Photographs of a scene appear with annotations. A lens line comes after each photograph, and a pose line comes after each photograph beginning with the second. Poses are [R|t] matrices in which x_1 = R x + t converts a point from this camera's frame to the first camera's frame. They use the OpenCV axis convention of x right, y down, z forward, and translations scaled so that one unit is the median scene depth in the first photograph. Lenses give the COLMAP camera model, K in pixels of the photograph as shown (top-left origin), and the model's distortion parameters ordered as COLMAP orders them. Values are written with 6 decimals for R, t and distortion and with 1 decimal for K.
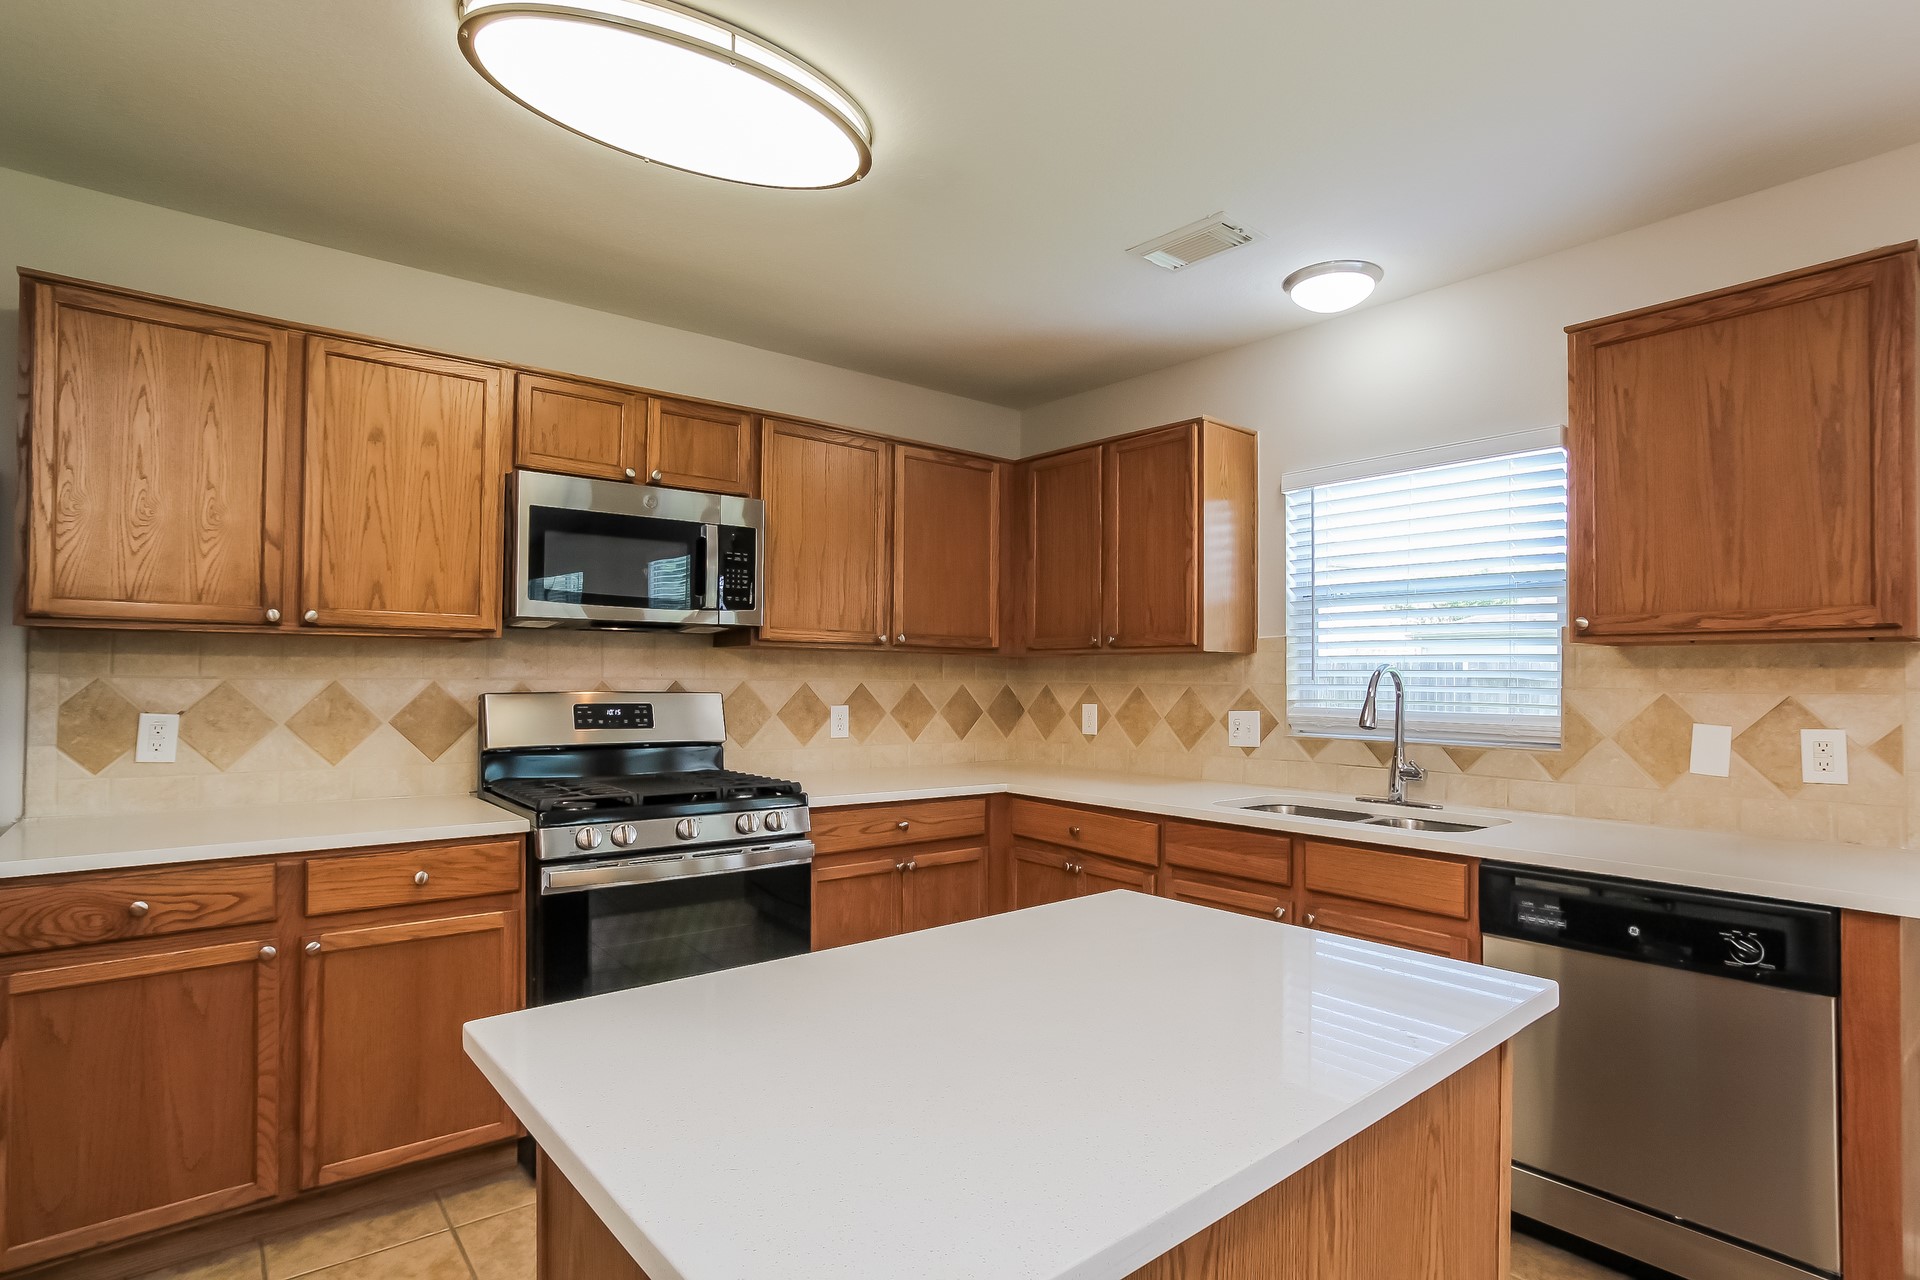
lens RADIAL K [[980.6, 0, 967.9], [0, 980.6, 658.2], [0, 0, 1]] dist [-0.026973, 0.009360]
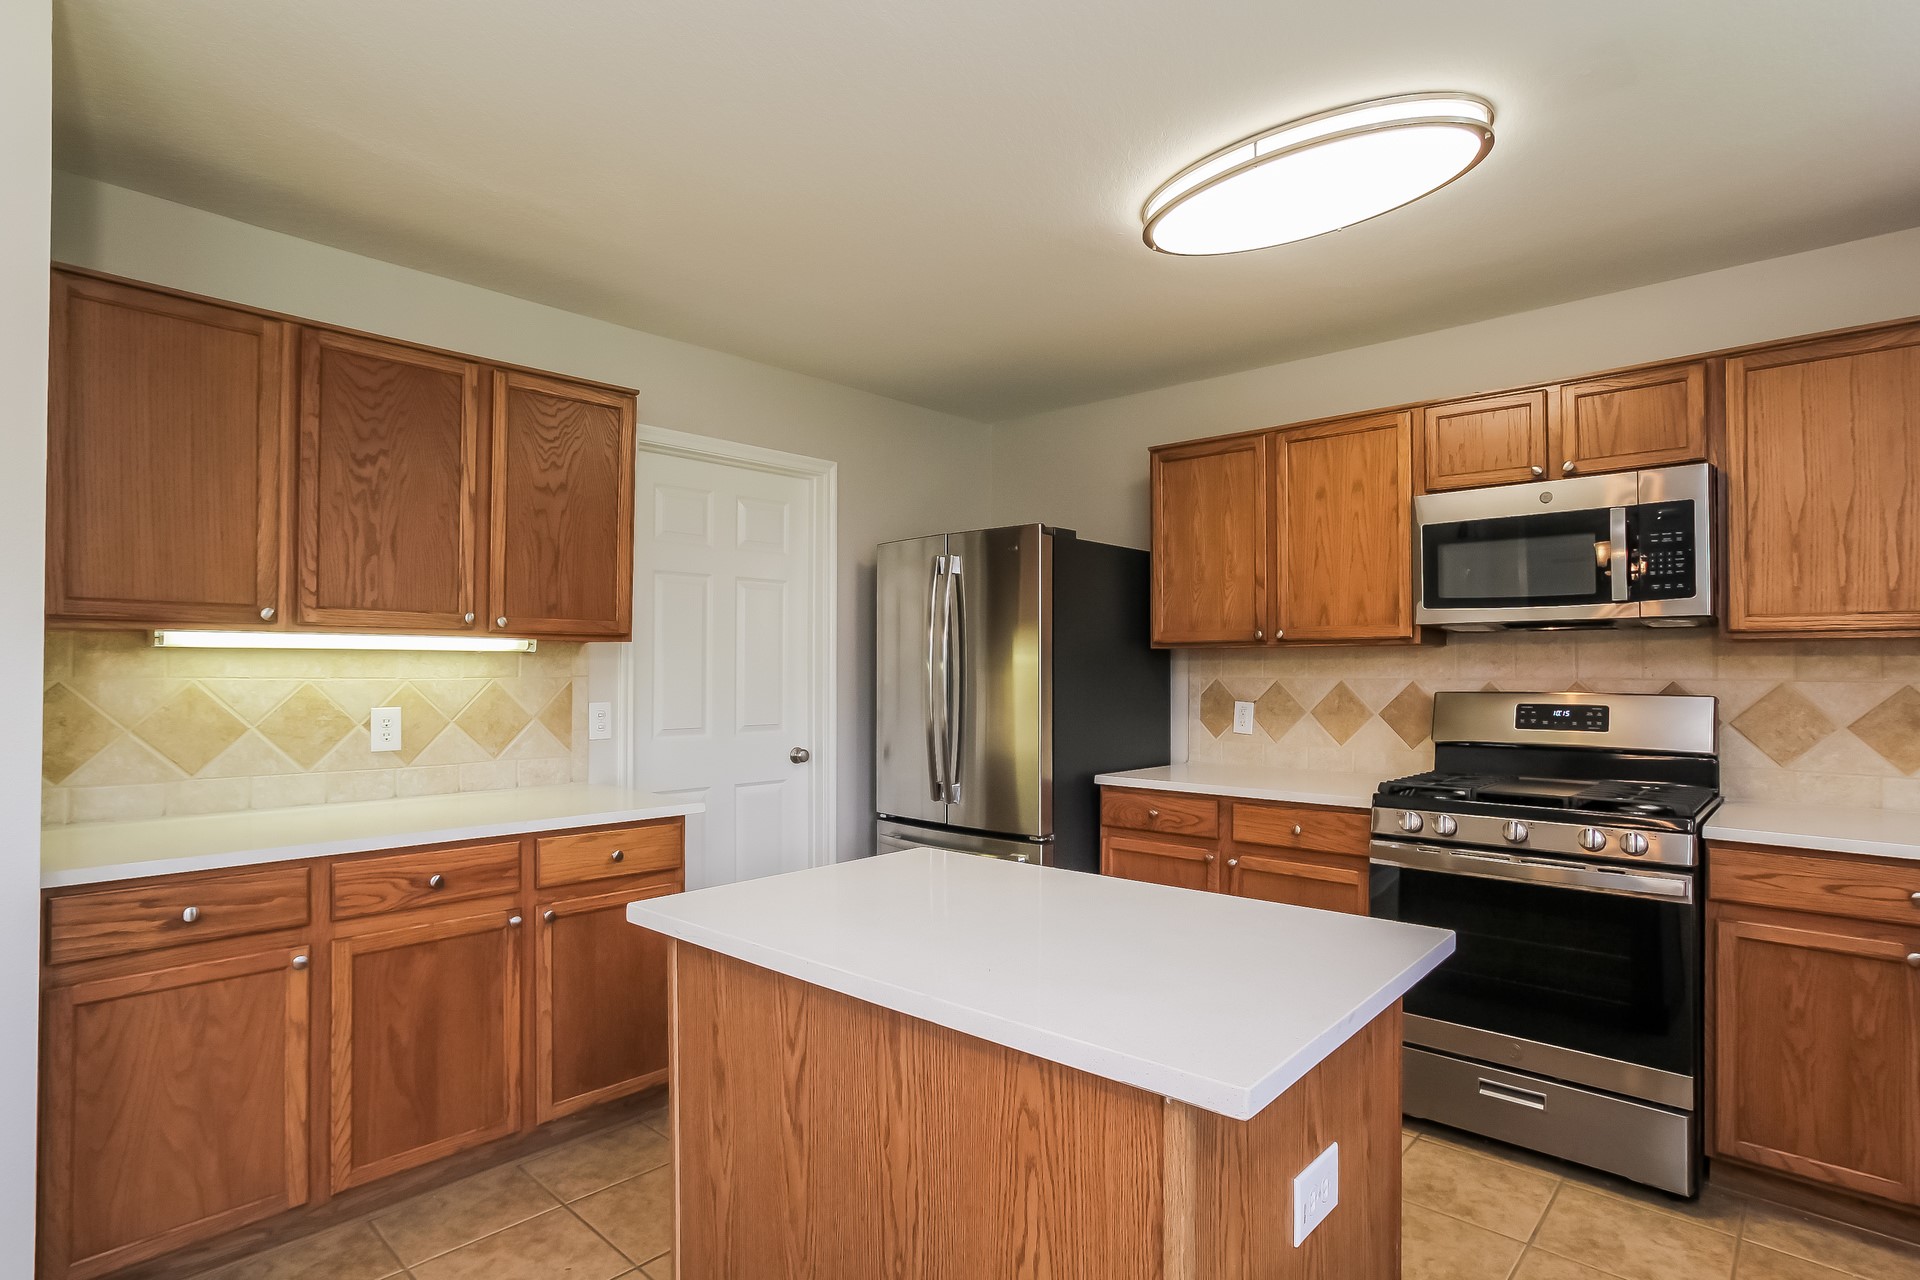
lens RADIAL K [[980.6, 0, 962.5], [0, 980.6, 642.2], [0, 0, 1]] dist [-0.026973, 0.009360]
pose [[0.159284, -0.037318, -0.986527, 0.529286], [0.016683, 0.999244, -0.035106, 0.008643], [0.987092, -0.010866, 0.159787, 0.267669]]
